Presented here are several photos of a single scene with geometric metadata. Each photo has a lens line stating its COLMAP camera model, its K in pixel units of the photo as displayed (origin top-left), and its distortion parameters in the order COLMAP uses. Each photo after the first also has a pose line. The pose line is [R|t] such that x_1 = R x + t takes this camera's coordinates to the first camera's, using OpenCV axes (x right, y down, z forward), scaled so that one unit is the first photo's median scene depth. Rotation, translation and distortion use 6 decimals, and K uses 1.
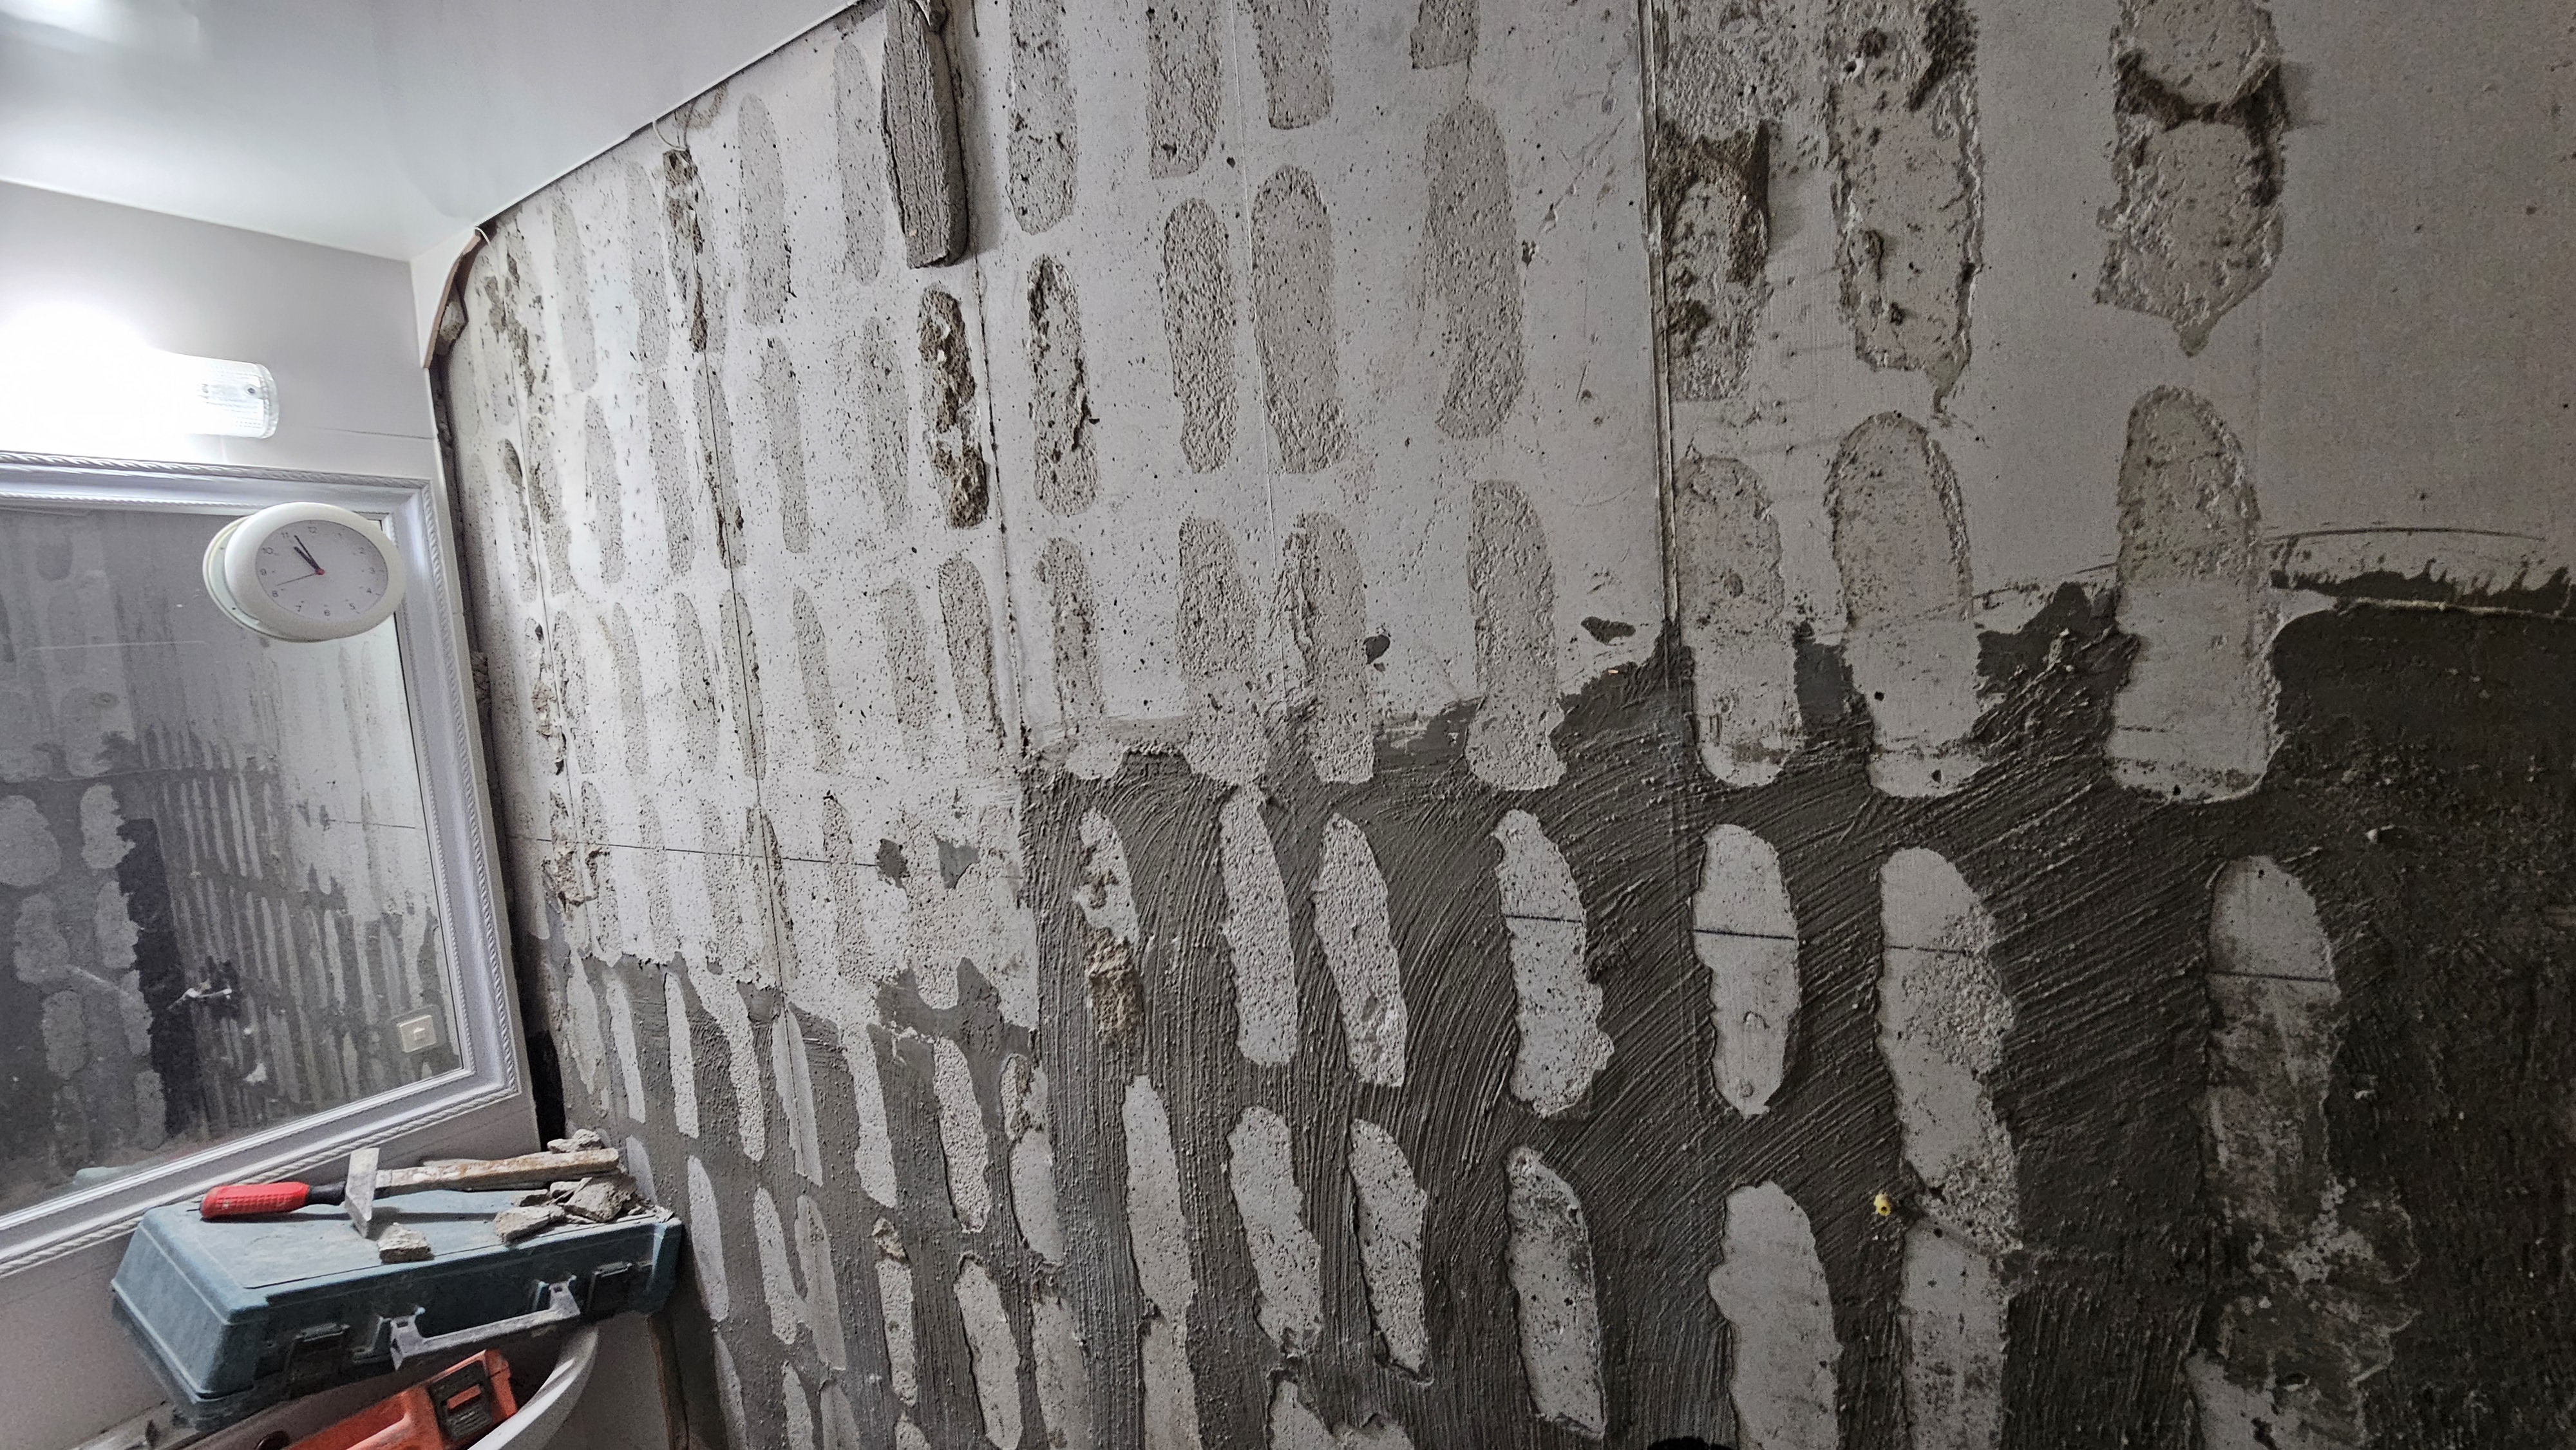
lens RADIAL K [[1045.4, 0, 1314.6], [0, 1045.4, 722.6], [0, 0, 1]] dist [-0.004653, 0.000657]
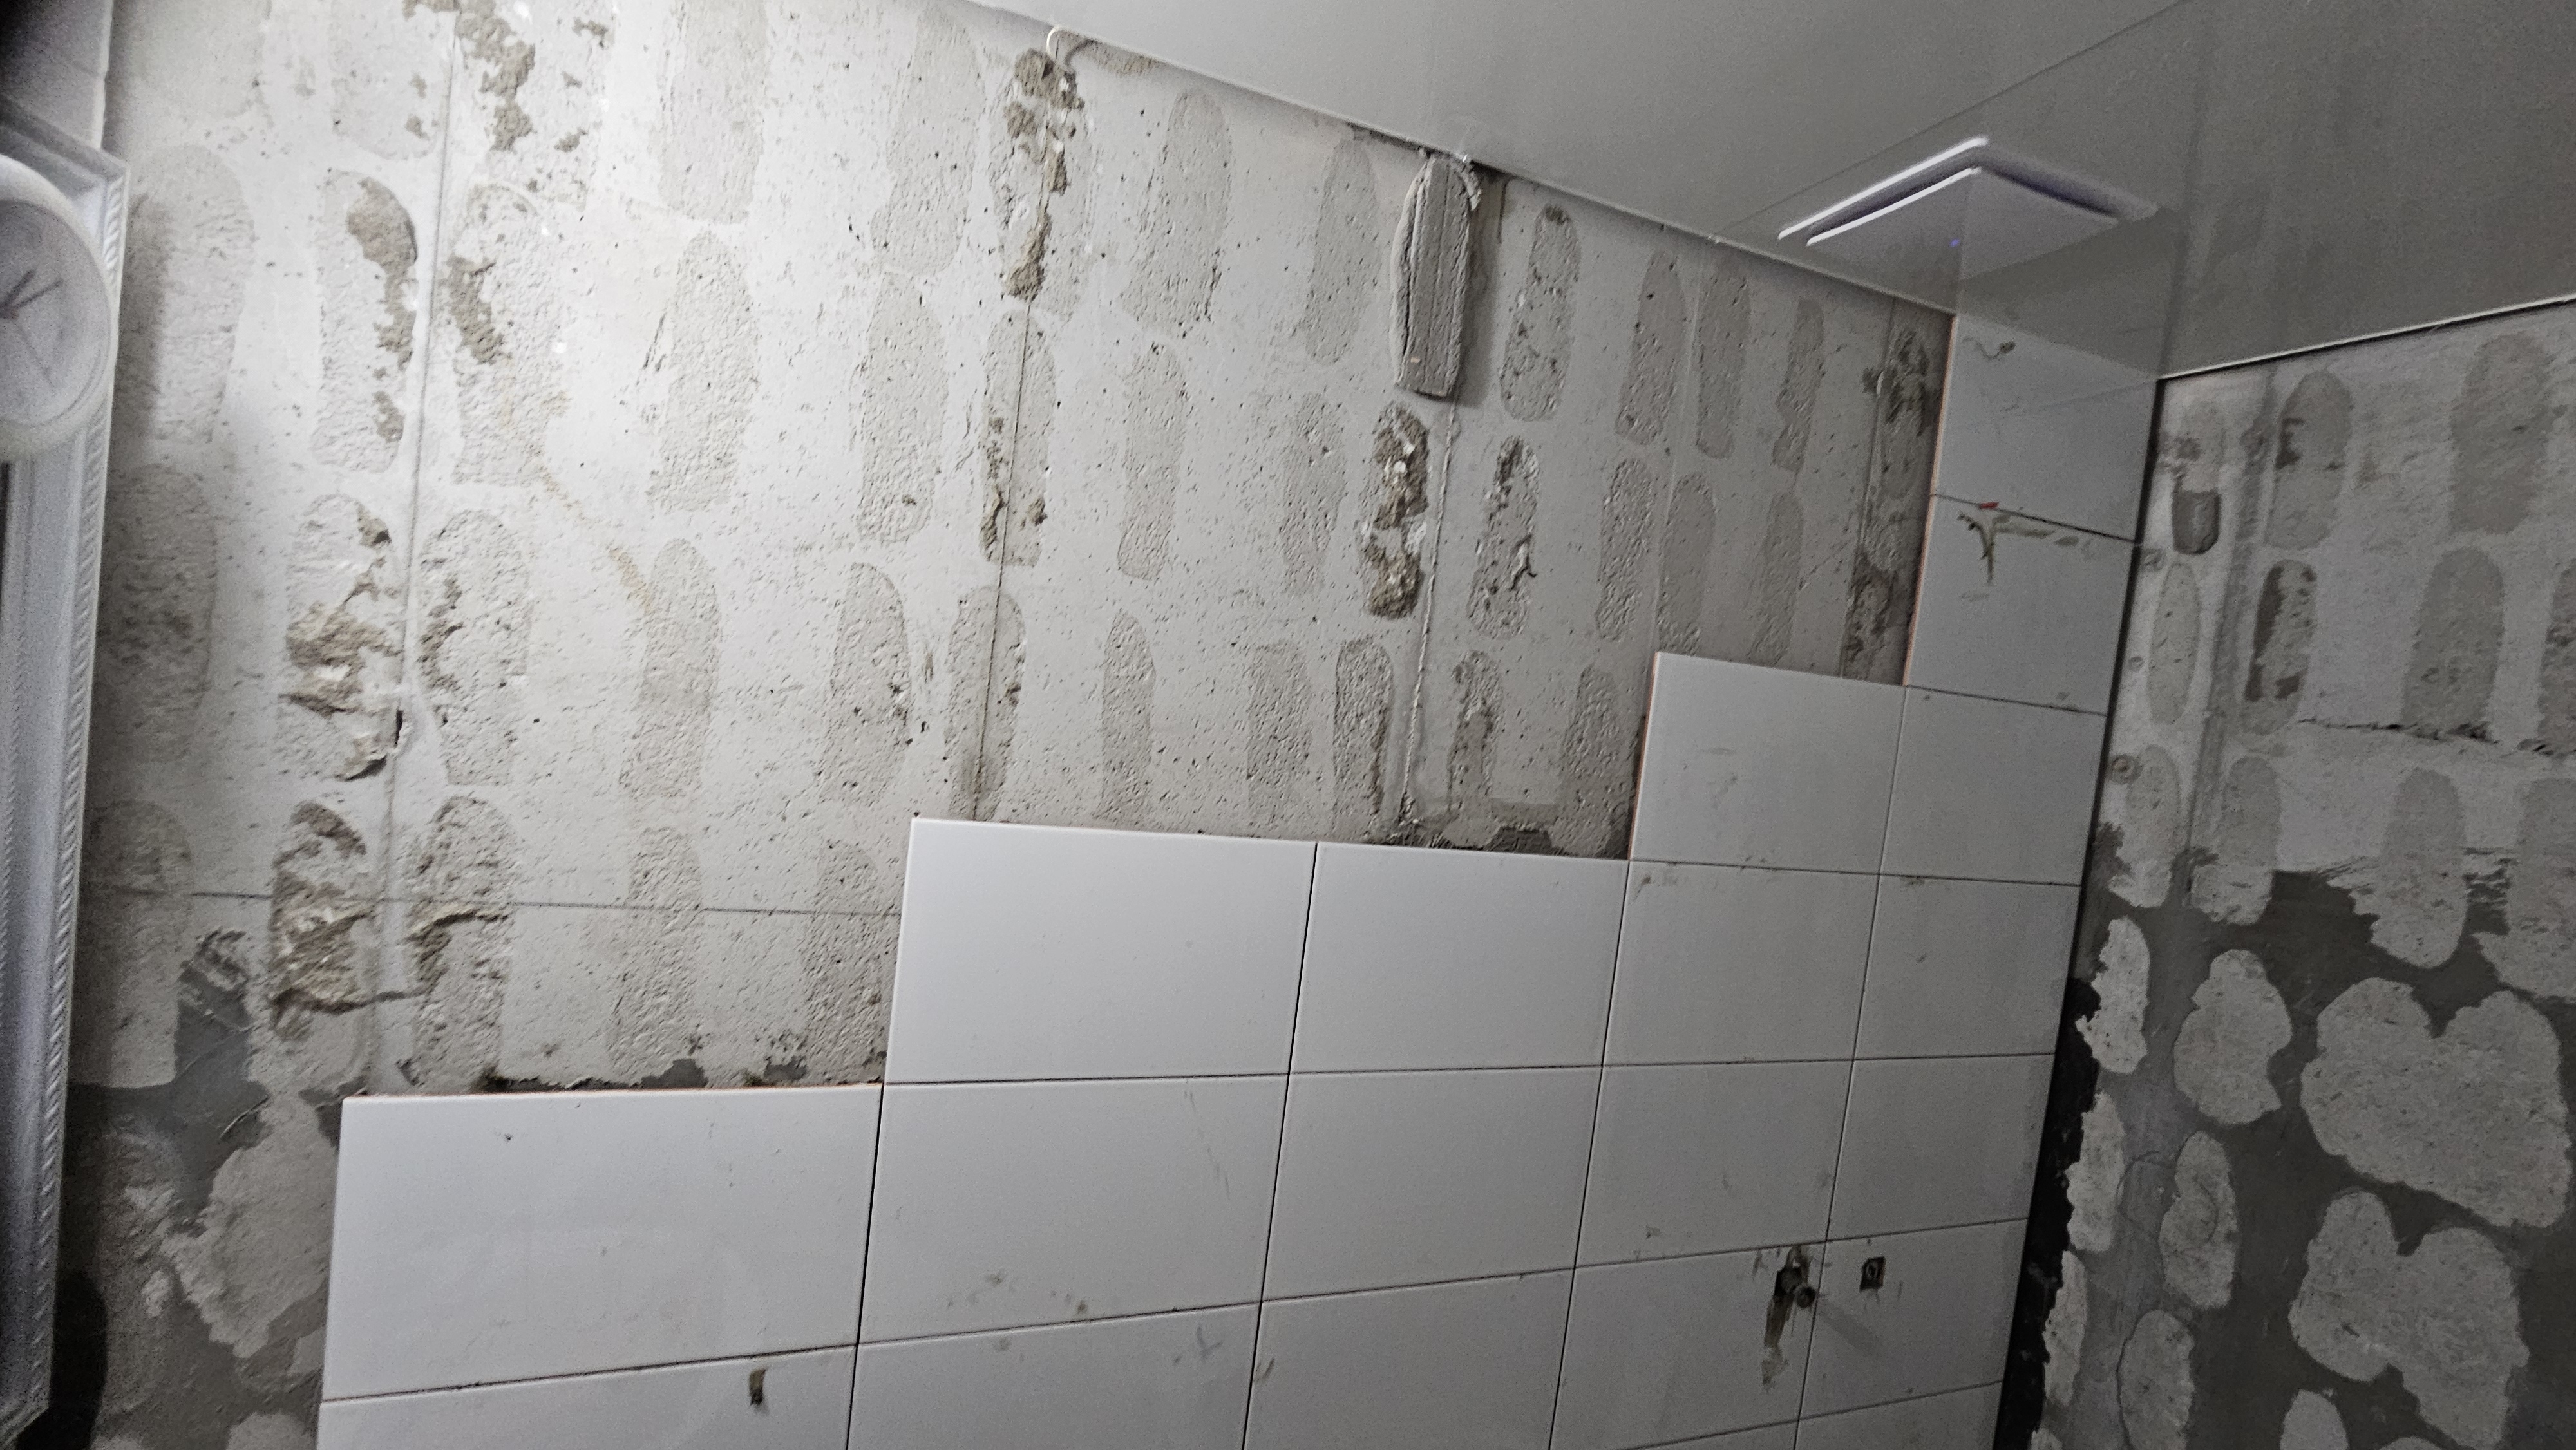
lens RADIAL K [[1030.6, 0, 1311.7], [0, 1030.6, 717.2], [0, 0, 1]] dist [-0.003368, 0.000183]
pose [[0.617963, 0.117062, 0.777443, -1.327914], [-0.098451, 0.992591, -0.071201, 0.007489], [-0.780018, -0.032540, 0.624910, 0.390270]]
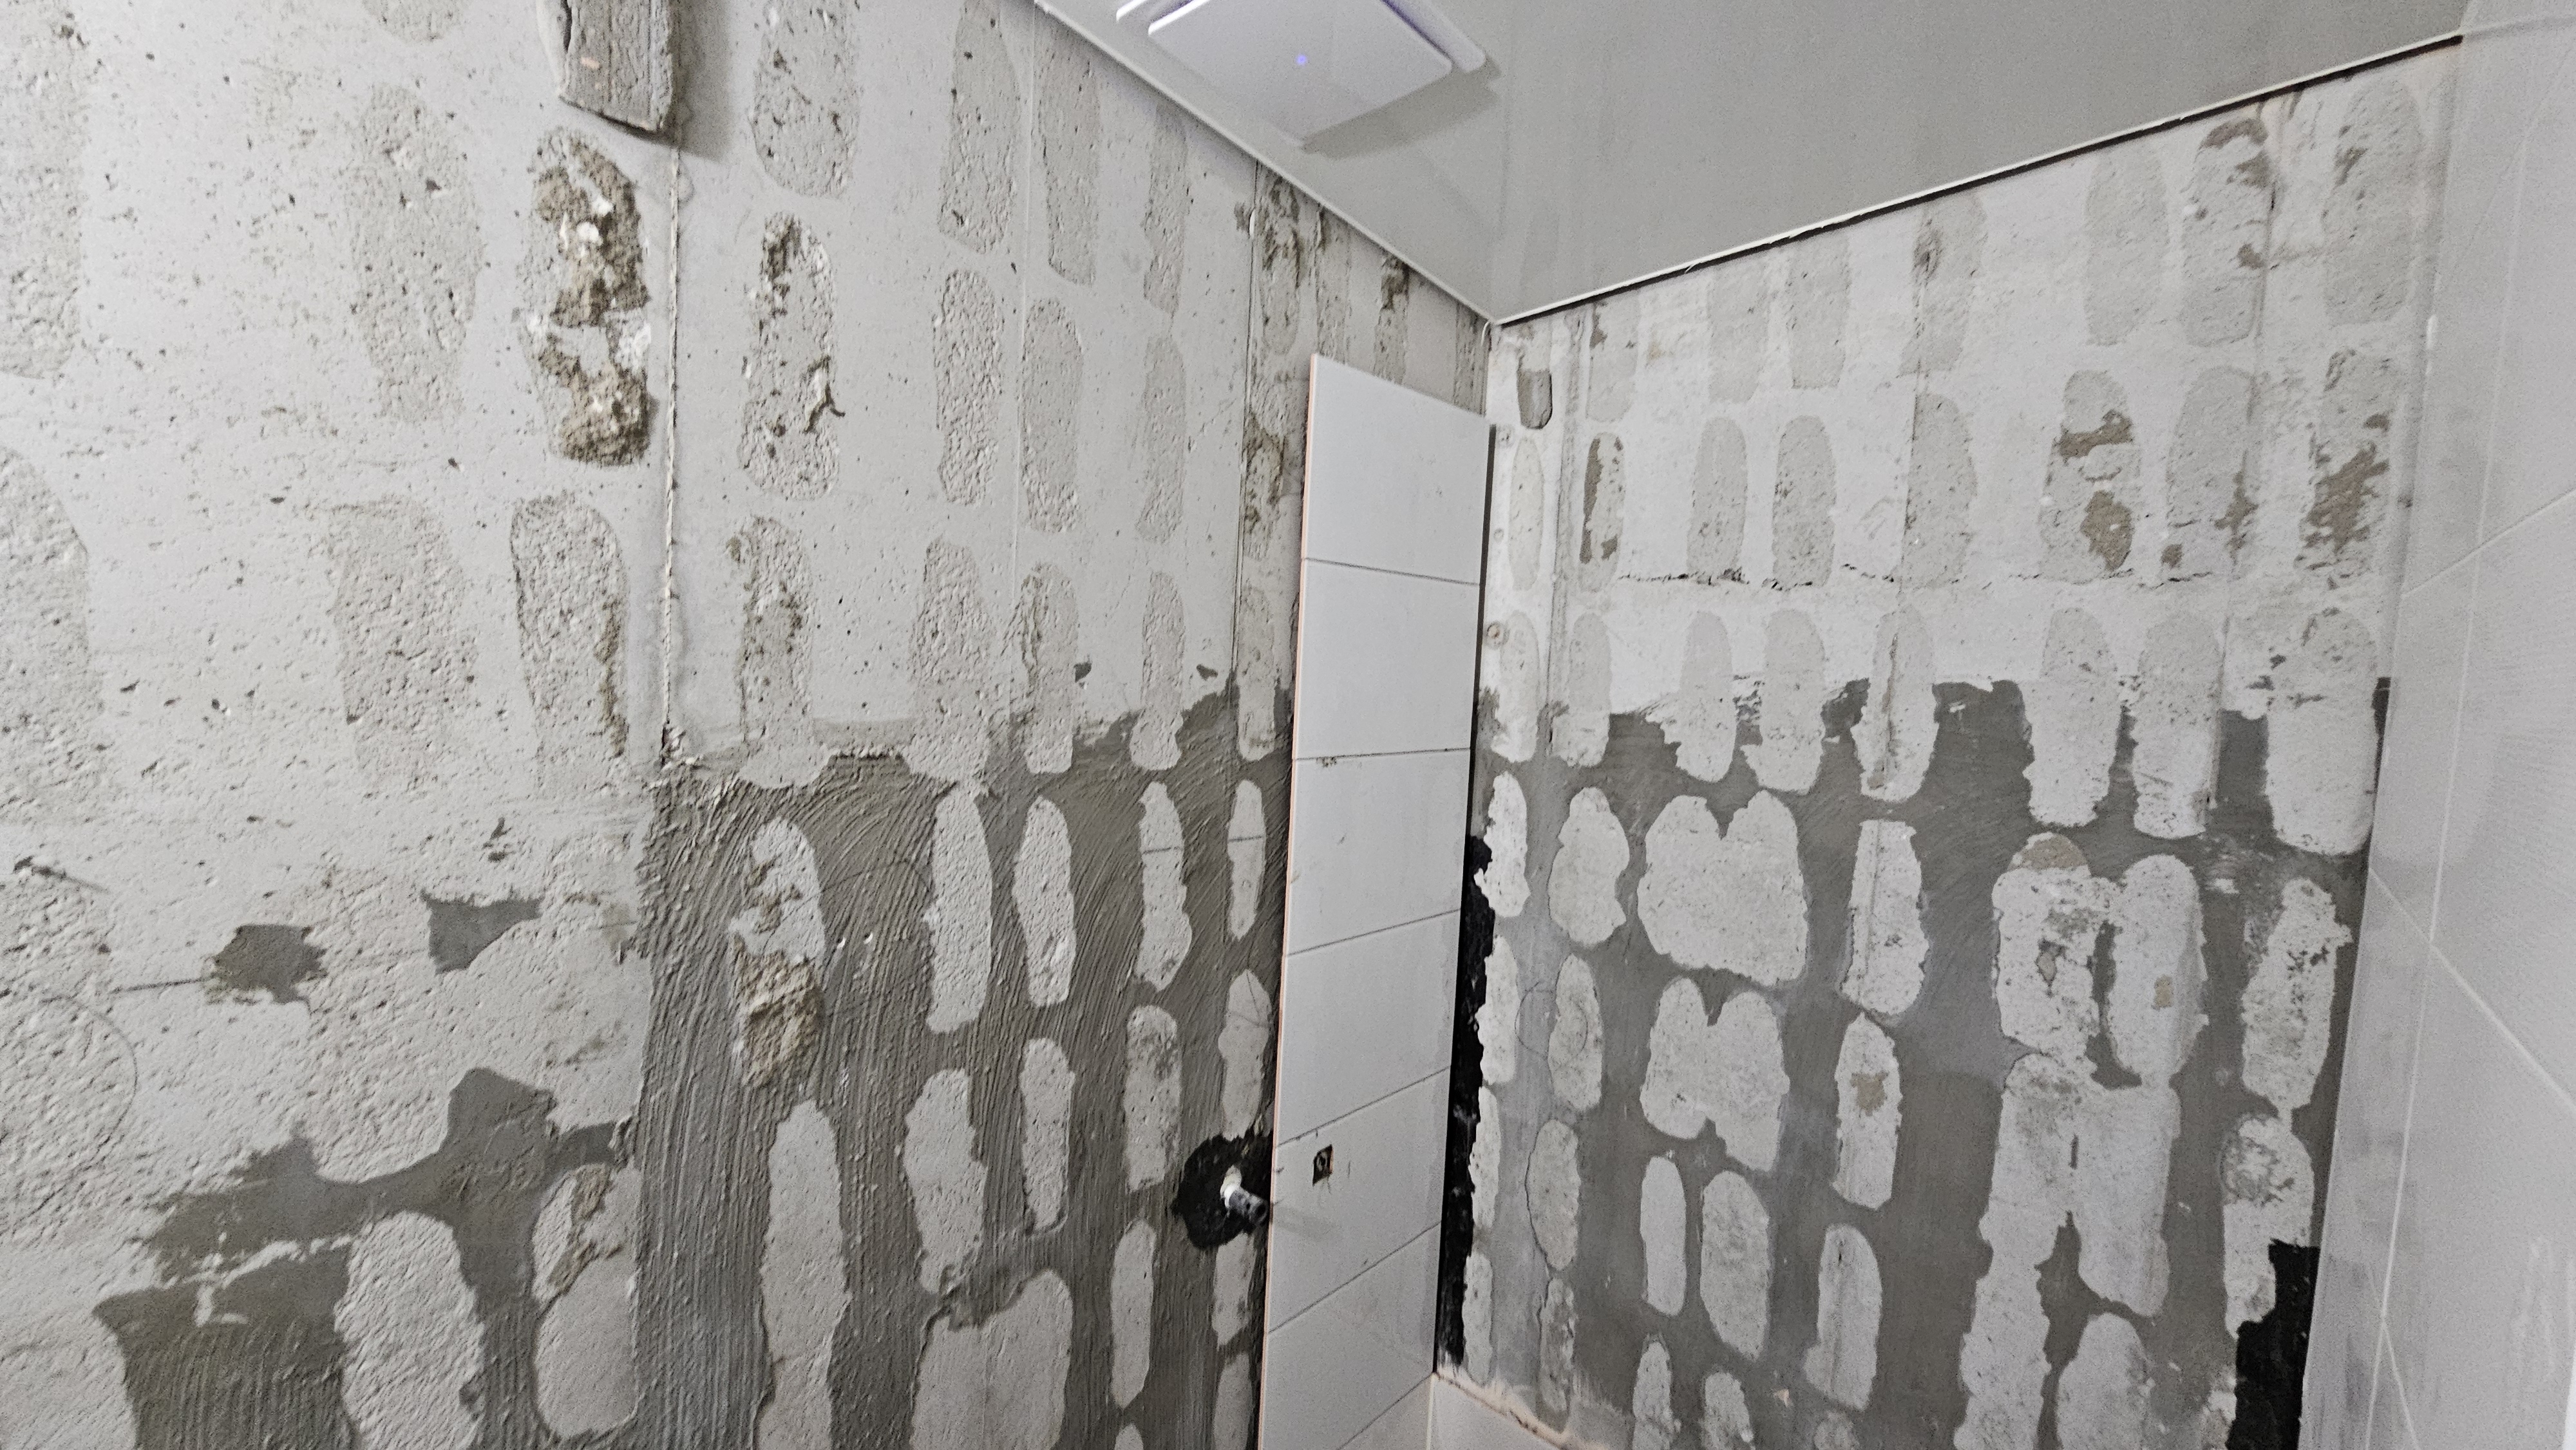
lens RADIAL K [[1026.2, 0, 1298.0], [0, 1026.2, 719.6], [0, 0, 1]] dist [-0.007015, -0.000428]
pose [[0.202140, 0.026578, 0.978996, -1.019979], [0.021085, 0.999282, -0.031482, 0.034277], [-0.979130, 0.027006, 0.201435, 0.385082]]
